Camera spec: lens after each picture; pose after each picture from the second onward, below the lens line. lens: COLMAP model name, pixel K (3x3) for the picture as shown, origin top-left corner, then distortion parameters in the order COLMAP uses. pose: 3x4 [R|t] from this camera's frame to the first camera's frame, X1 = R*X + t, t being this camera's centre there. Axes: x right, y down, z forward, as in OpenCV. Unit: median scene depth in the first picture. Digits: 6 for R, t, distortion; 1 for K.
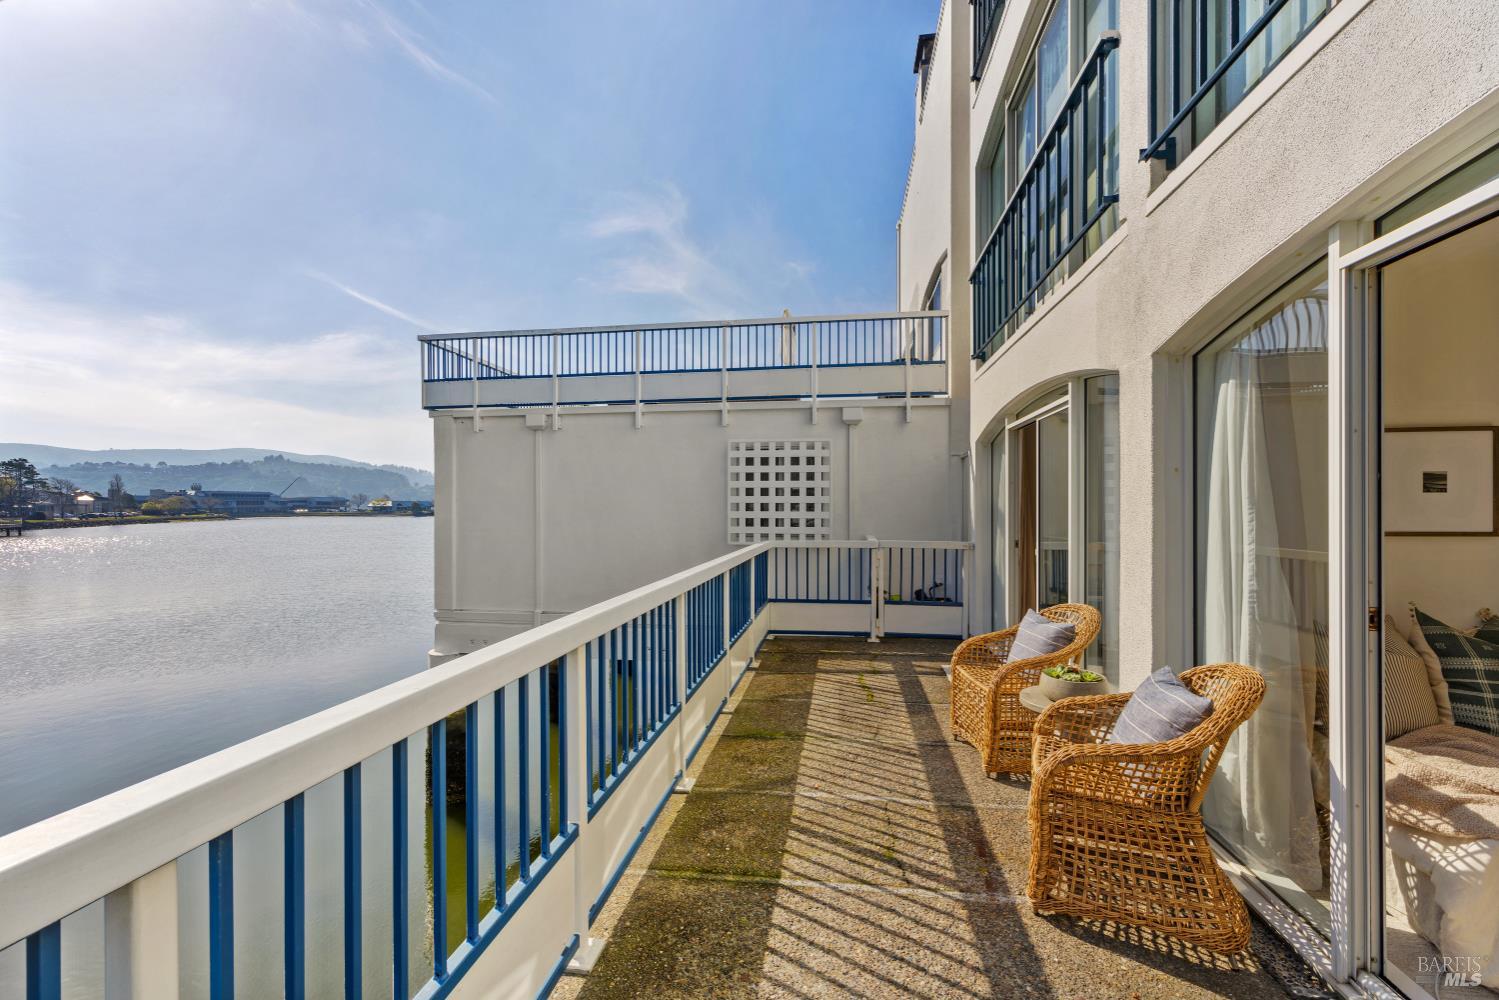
lens RADIAL K [[597.7, 0, 772.6], [0, 597.7, 510.3], [0, 0, 1]] dist [-0.014962, 0.000467]
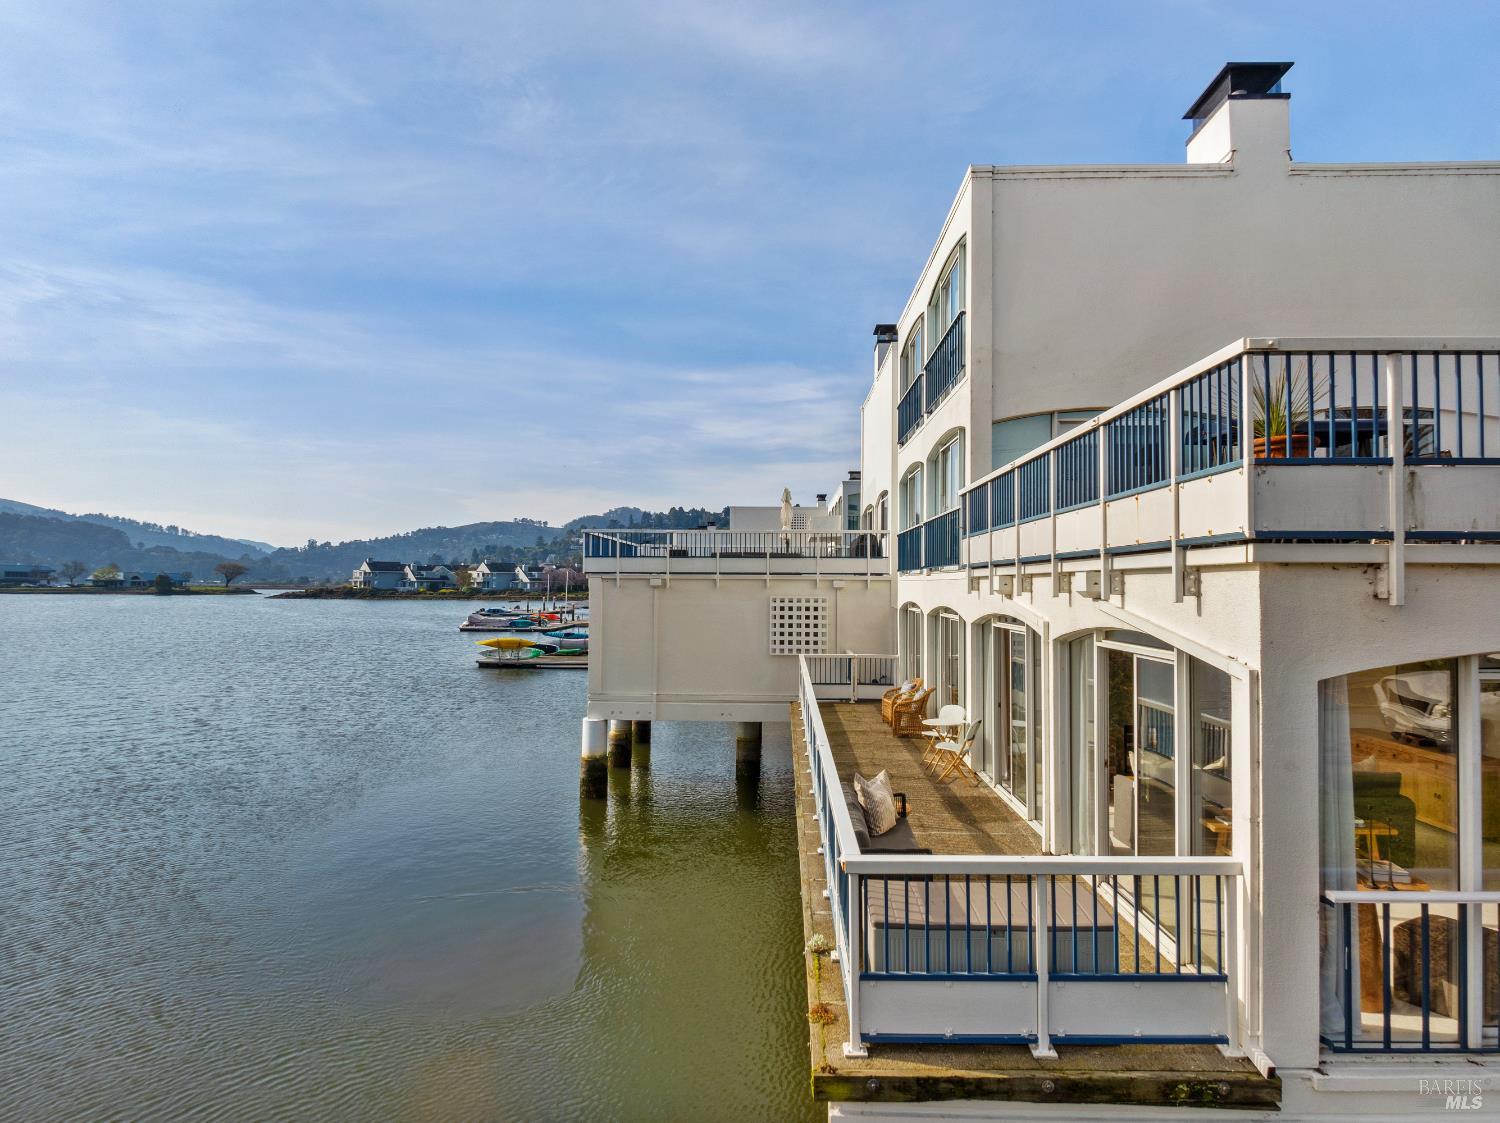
lens RADIAL K [[935.0, 0, 744.6], [0, 935.0, 559.4], [0, 0, 1]] dist [-0.047965, -0.002191]
pose [[0.995733, 0.009811, 0.091762, -0.095621], [-0.007575, 0.999666, -0.024692, -0.037112], [-0.091974, 0.023892, 0.995475, -0.418472]]
